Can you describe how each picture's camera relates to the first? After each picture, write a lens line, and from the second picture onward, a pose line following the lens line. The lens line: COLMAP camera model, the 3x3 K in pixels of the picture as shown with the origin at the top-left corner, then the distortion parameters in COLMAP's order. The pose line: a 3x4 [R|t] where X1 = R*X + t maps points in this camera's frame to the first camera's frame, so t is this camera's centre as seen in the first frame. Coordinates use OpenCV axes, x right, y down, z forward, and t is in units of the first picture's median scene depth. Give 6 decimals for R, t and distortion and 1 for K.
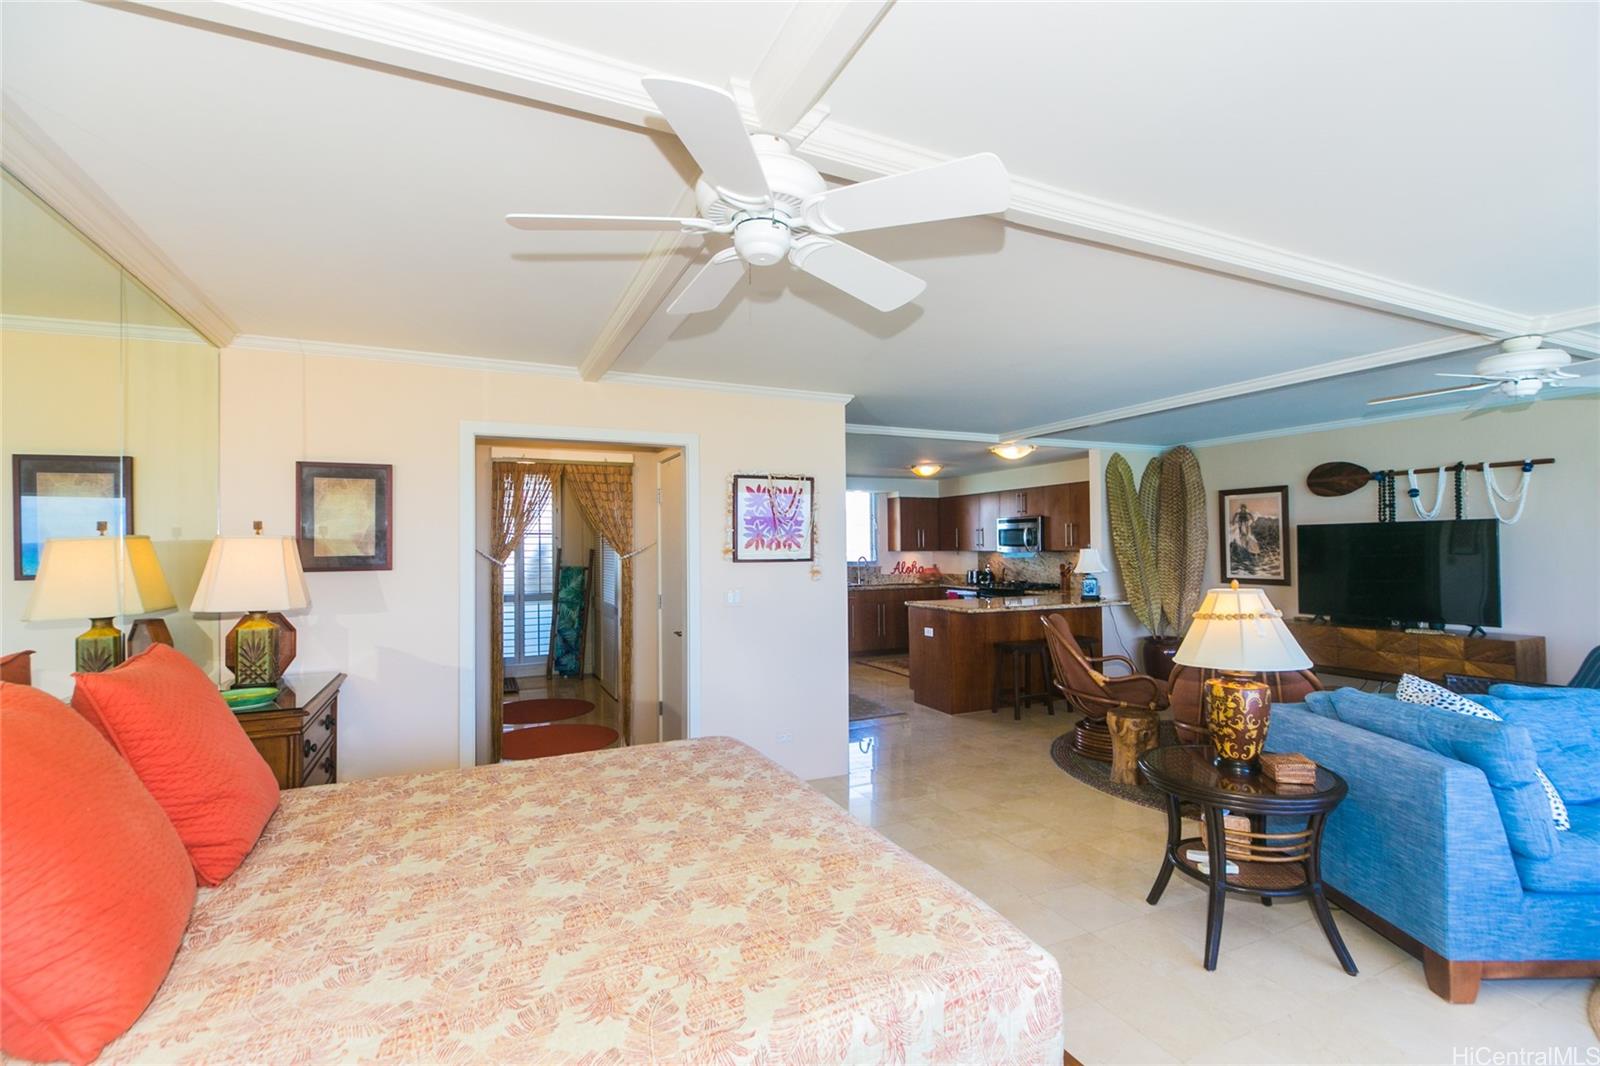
lens RADIAL K [[710.4, 0, 801.6], [0, 710.4, 518.6], [0, 0, 1]] dist [0.013703, -0.009725]
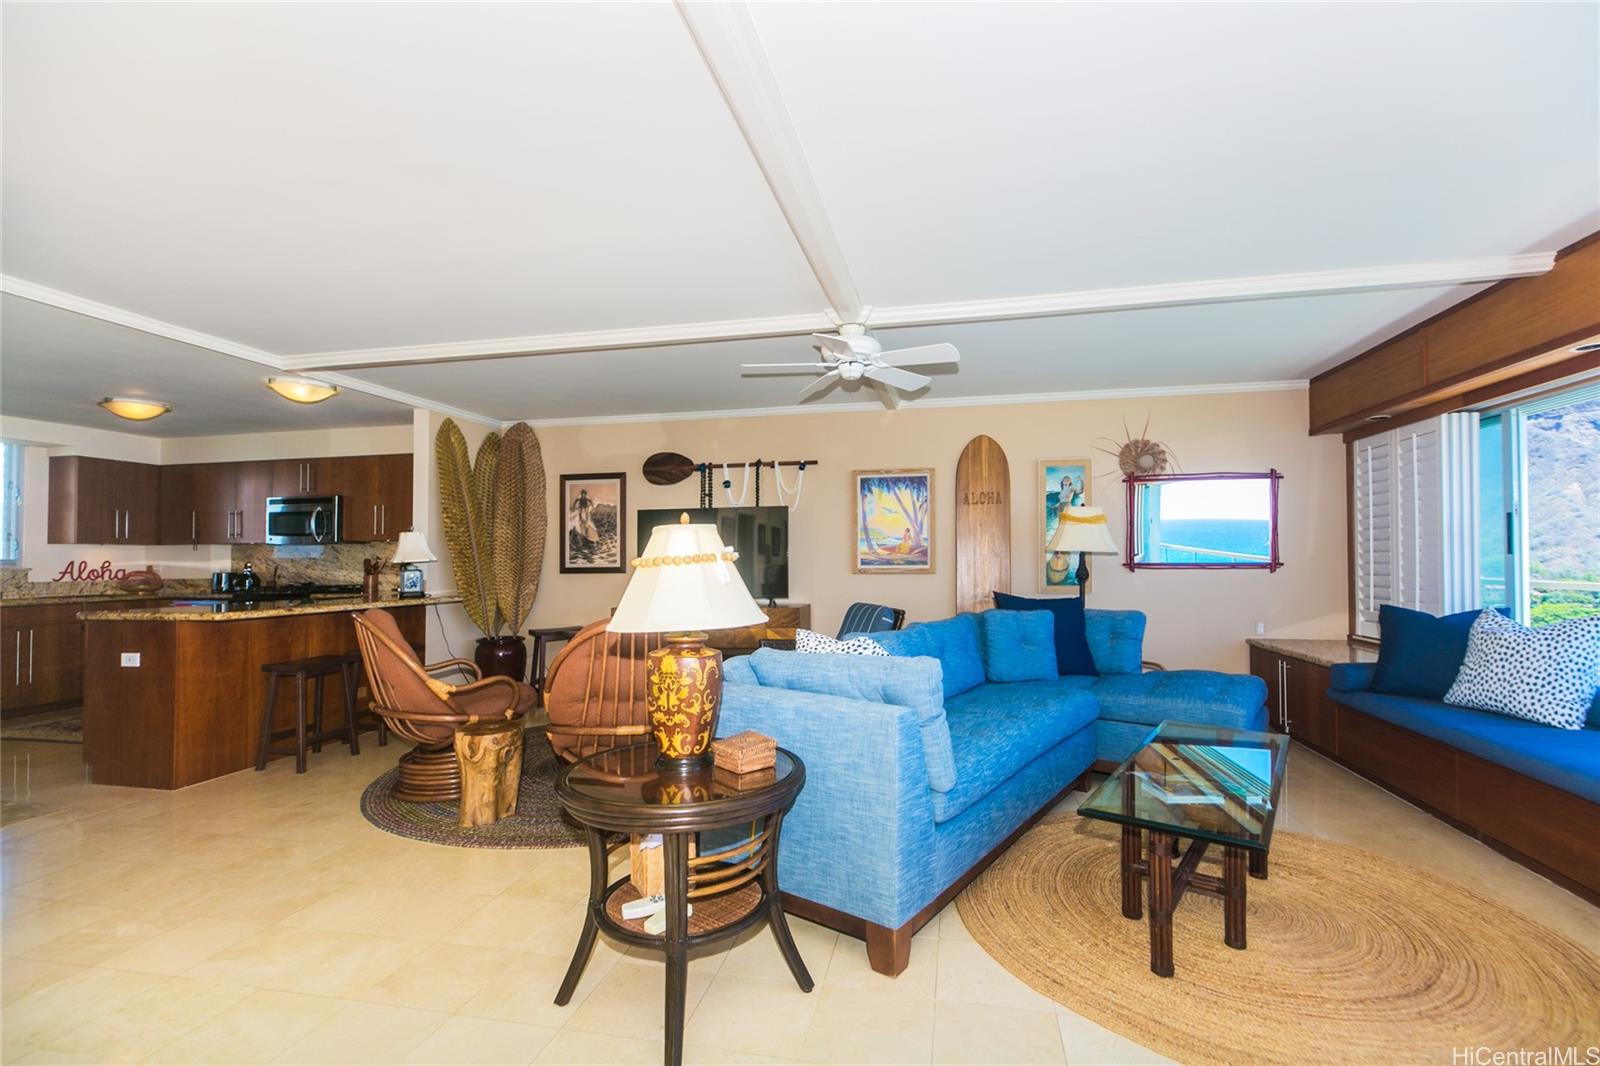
lens RADIAL K [[716.7, 0, 807.6], [0, 716.7, 547.2], [0, 0, 1]] dist [0.013734, -0.009784]
pose [[0.603399, 0.018469, 0.797225, 0.040666], [-0.029471, 0.999565, -0.000850, 0.050869], [-0.796894, -0.022983, 0.603681, 0.193711]]
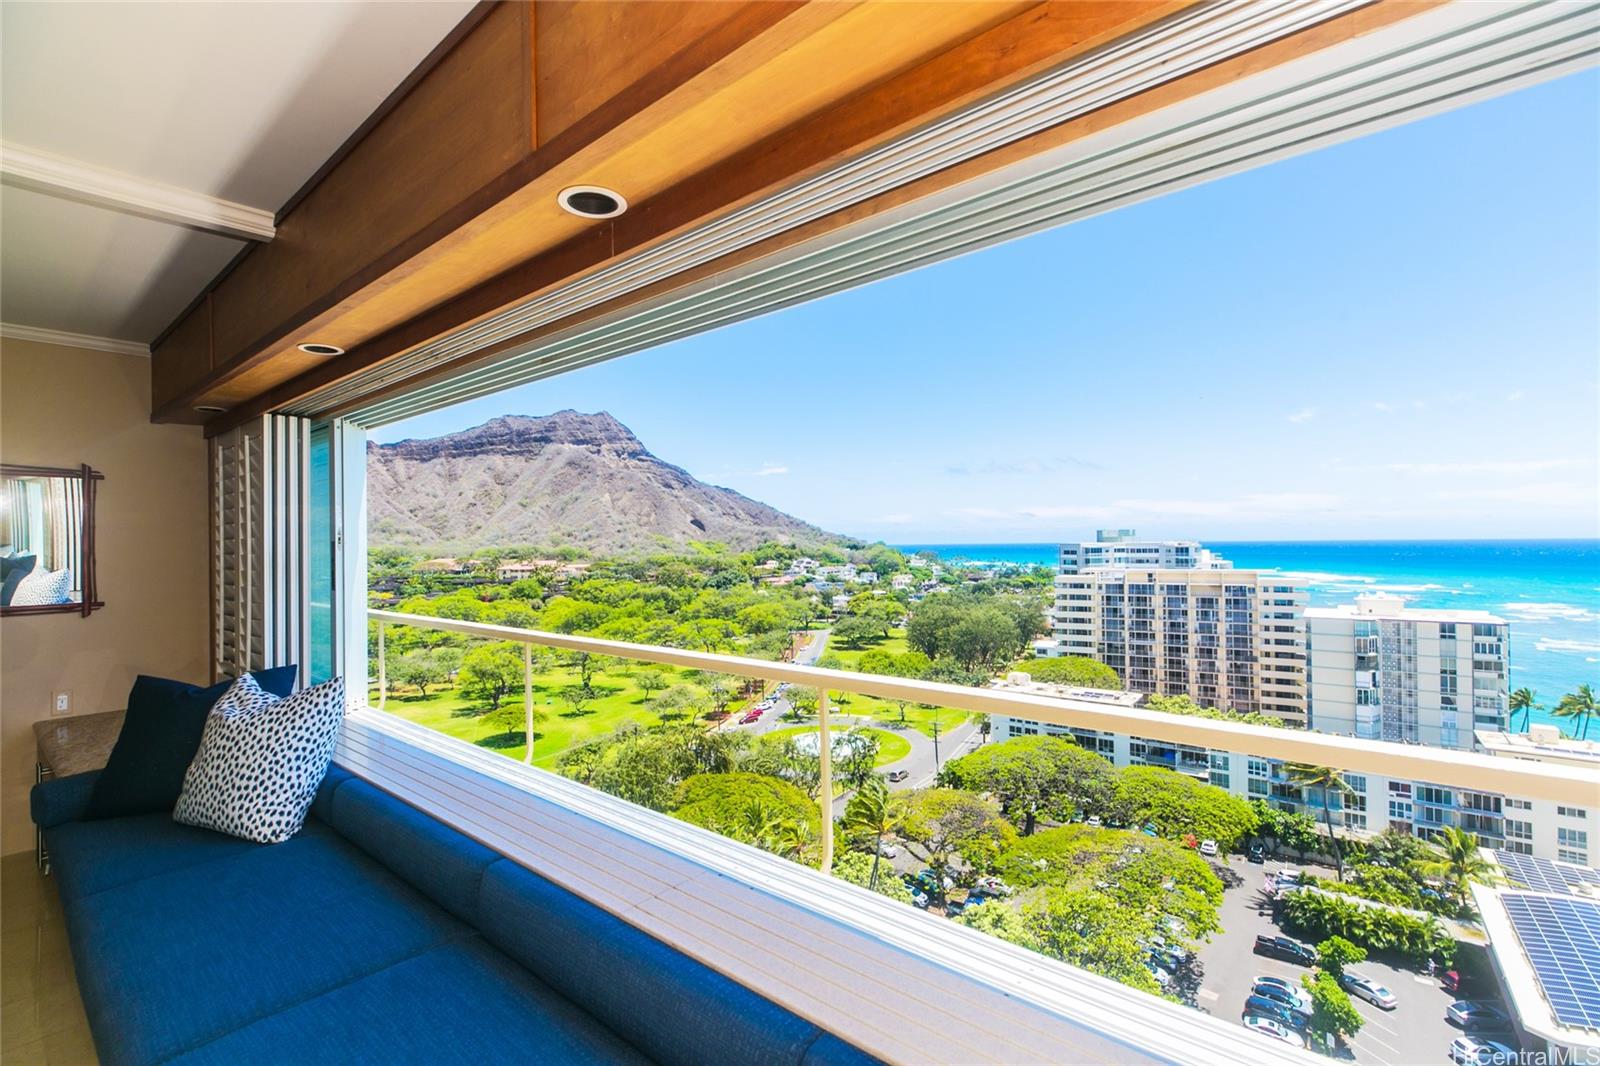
lens RADIAL K [[713.0, 0, 803.7], [0, 713.0, 534.3], [0, 0, 1]] dist [0.012776, -0.009386]
pose [[-0.423258, 0.022762, 0.905723, 0.273627], [-0.014090, 0.999398, -0.031701, 0.010414], [-0.905900, -0.026179, -0.422682, 0.000755]]
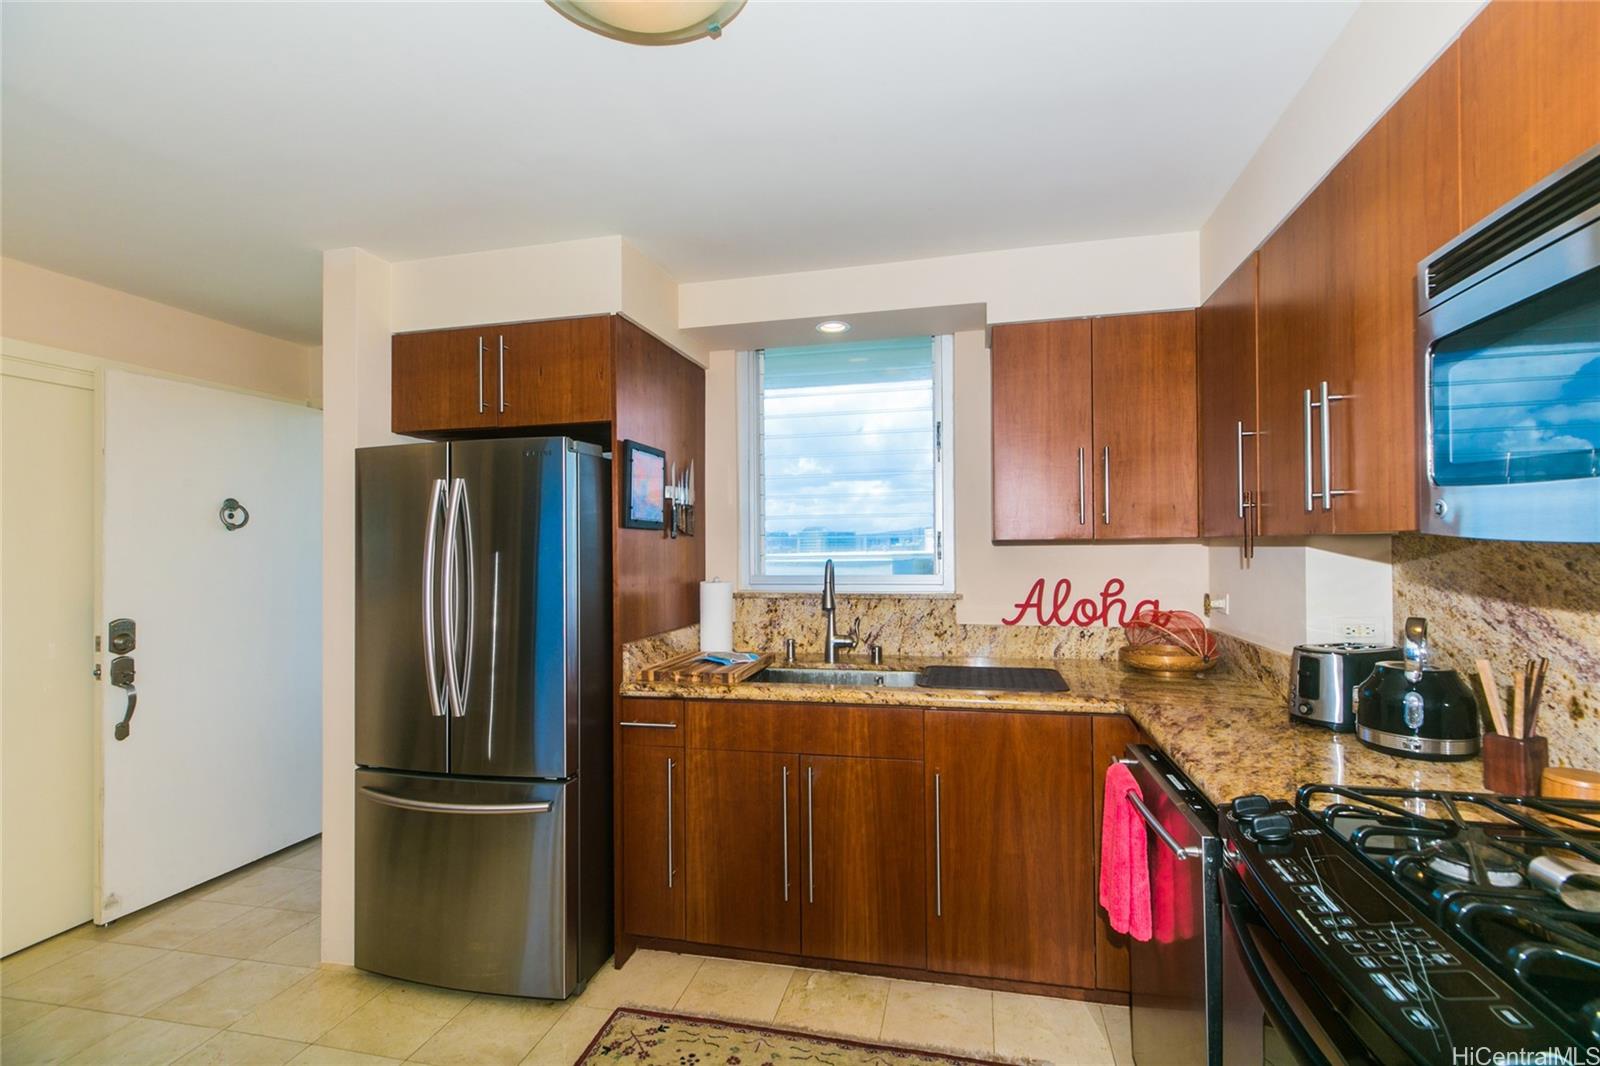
lens RADIAL K [[716.7, 0, 807.6], [0, 716.7, 547.2], [0, 0, 1]] dist [0.013734, -0.009784]
pose [[0.784994, -0.000951, -0.619503, 0.392296], [0.021685, 0.999428, 0.025944, 0.067769], [0.619124, -0.033799, 0.784566, 1.241385]]
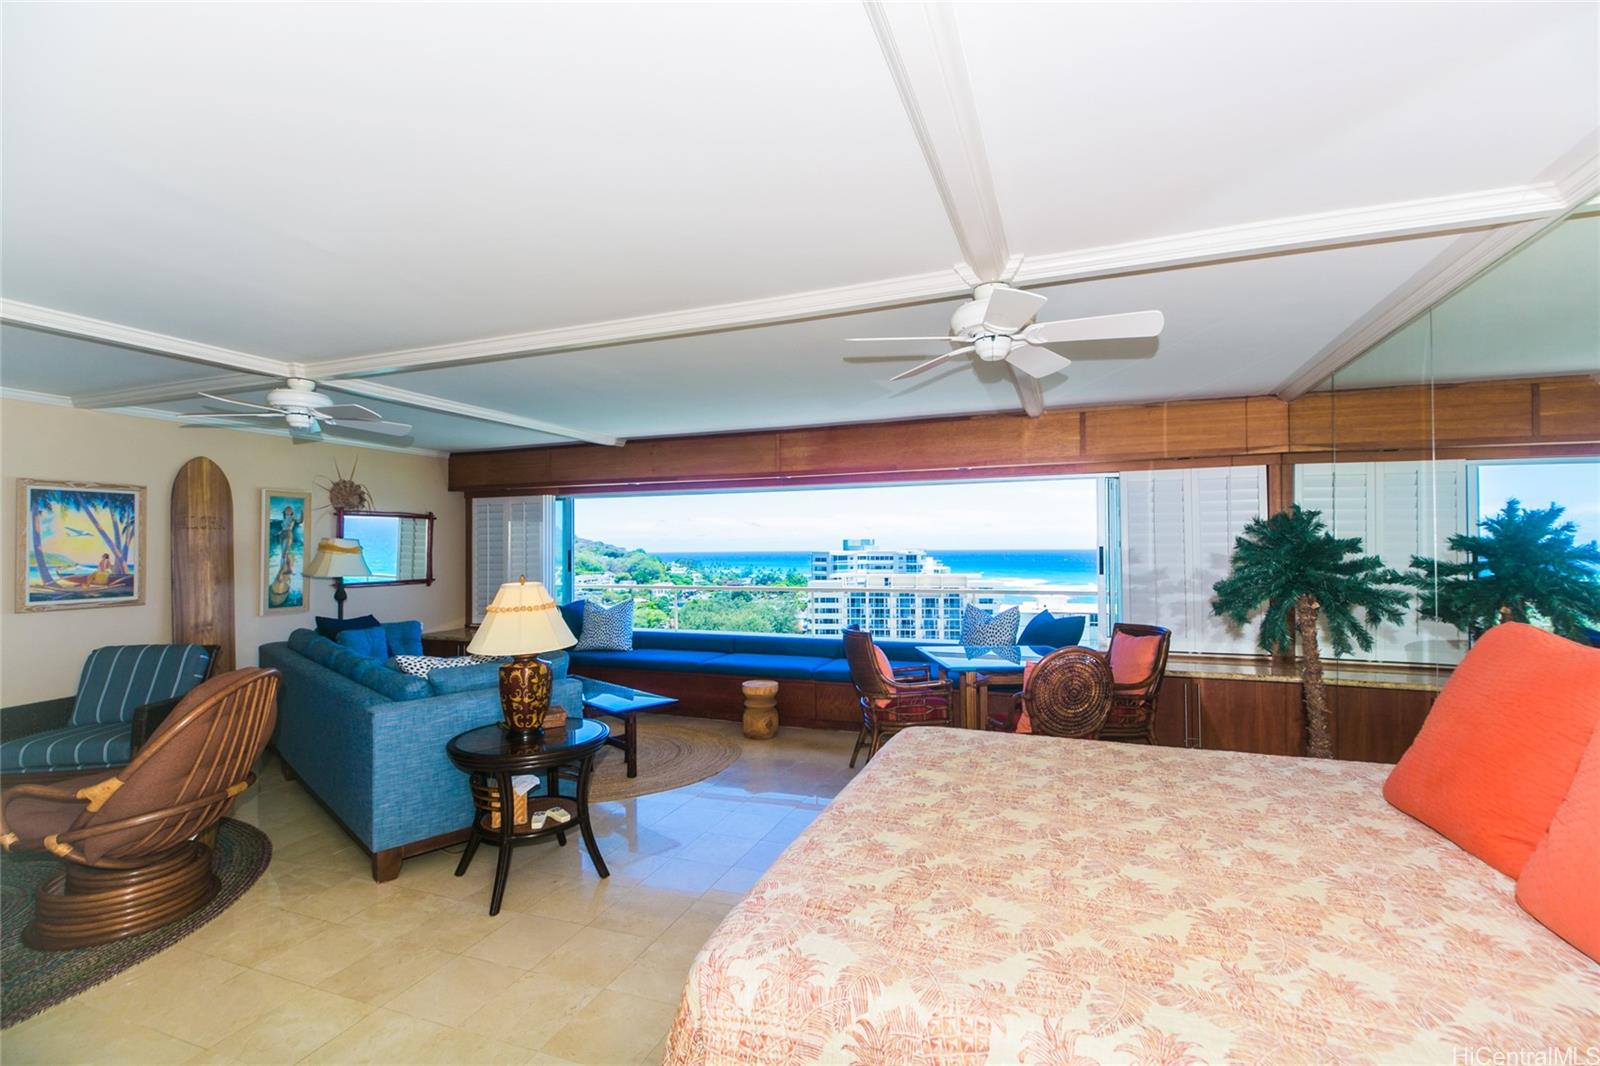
lens RADIAL K [[710.4, 0, 801.6], [0, 710.4, 518.6], [0, 0, 1]] dist [0.013703, -0.009725]
pose [[-0.695972, 0.042112, 0.716833, -0.230959], [-0.010511, 0.997574, -0.068810, 0.029769], [-0.717992, -0.055425, -0.693841, 0.632402]]
